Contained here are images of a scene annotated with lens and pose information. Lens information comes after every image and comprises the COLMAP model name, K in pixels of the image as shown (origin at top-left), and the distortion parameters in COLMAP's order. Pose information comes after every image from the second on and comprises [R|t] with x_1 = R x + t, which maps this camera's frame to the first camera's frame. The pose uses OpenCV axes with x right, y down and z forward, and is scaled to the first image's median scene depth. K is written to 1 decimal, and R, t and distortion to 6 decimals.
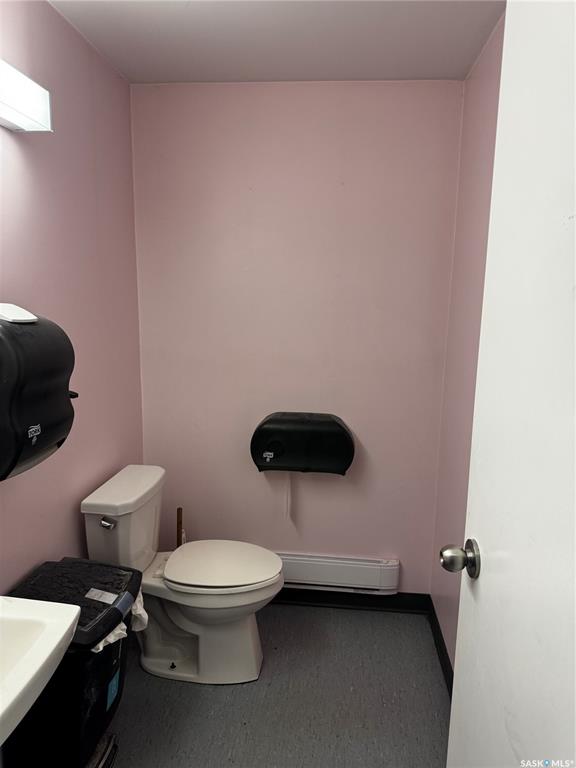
lens RADIAL K [[543.7, 0, 285.0], [0, 543.7, 385.6], [0, 0, 1]] dist [0.066159, -0.077937]
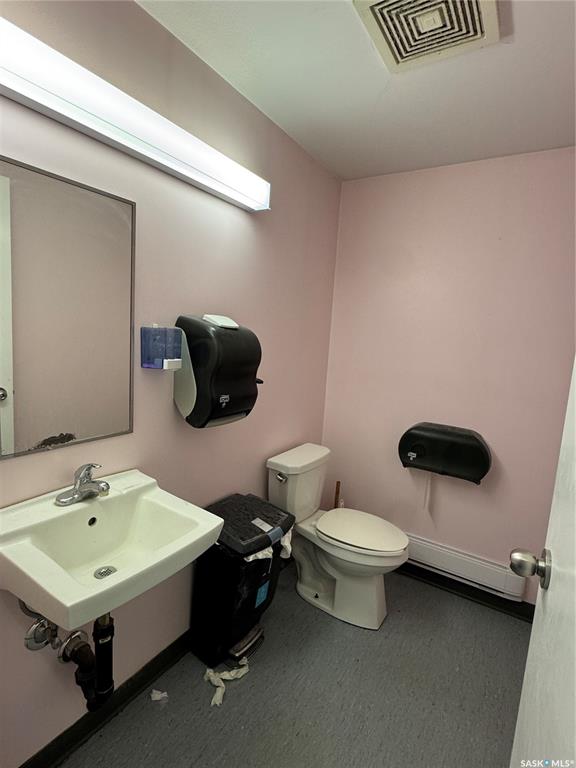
lens RADIAL K [[389.7, 0, 290.5], [0, 389.7, 378.8], [0, 0, 1]] dist [0.007253, 0.000756]
pose [[0.897313, 0.096463, -0.430724, 0.102929], [-0.125718, 0.991263, -0.039905, 0.030392], [0.423112, 0.089957, 0.901601, 0.067474]]
